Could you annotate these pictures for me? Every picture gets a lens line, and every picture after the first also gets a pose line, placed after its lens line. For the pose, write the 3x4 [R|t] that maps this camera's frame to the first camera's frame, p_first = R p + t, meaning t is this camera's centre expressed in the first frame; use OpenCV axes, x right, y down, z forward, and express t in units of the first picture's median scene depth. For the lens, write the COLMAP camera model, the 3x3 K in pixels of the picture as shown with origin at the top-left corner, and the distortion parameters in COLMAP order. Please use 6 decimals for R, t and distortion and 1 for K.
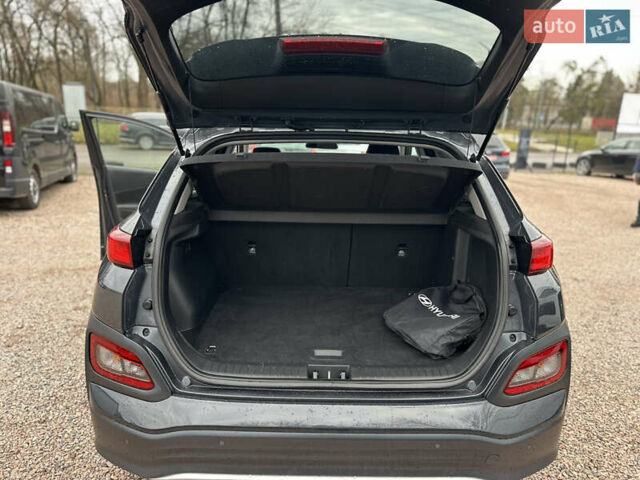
lens RADIAL K [[449.1, 0, 318.3], [0, 449.1, 239.9], [0, 0, 1]] dist [0.008591, -0.003514]
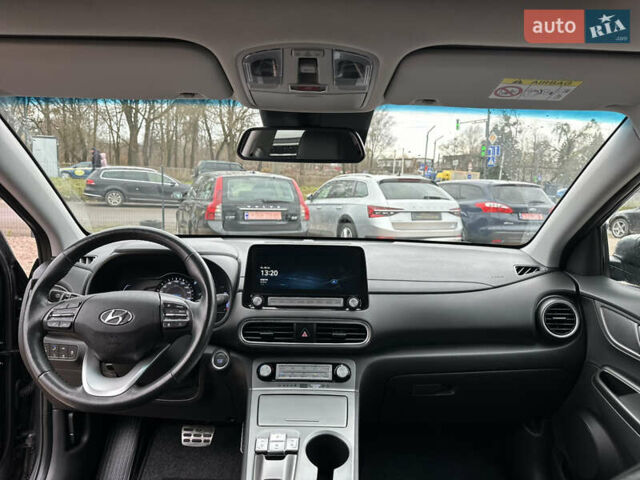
lens RADIAL K [[449.5, 0, 317.5], [0, 449.5, 236.6], [0, 0, 1]] dist [0.078268, -0.108252]
pose [[0.999937, 0.003629, 0.010584, 0.002235], [-0.002138, 0.990485, -0.137602, -0.022625], [-0.010982, 0.137571, 0.990431, 0.131804]]
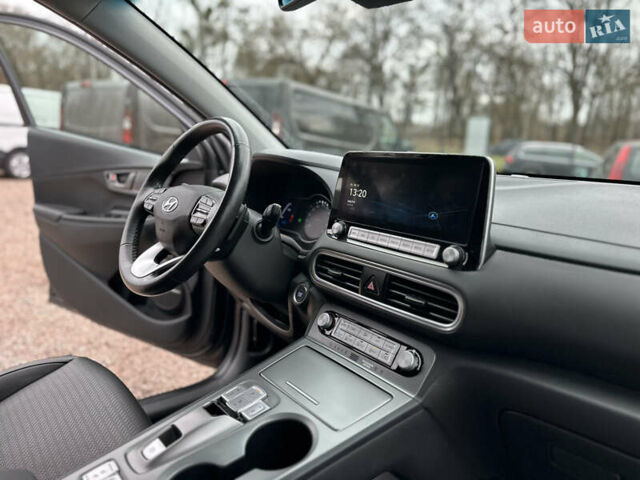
lens RADIAL K [[449.5, 0, 317.5], [0, 449.5, 236.6], [0, 0, 1]] dist [0.078268, -0.108252]
pose [[0.641095, 0.153545, -0.751945, 0.023086], [-0.225887, 0.974133, 0.006328, -0.021605], [0.733466, 0.165798, 0.659195, 0.157363]]
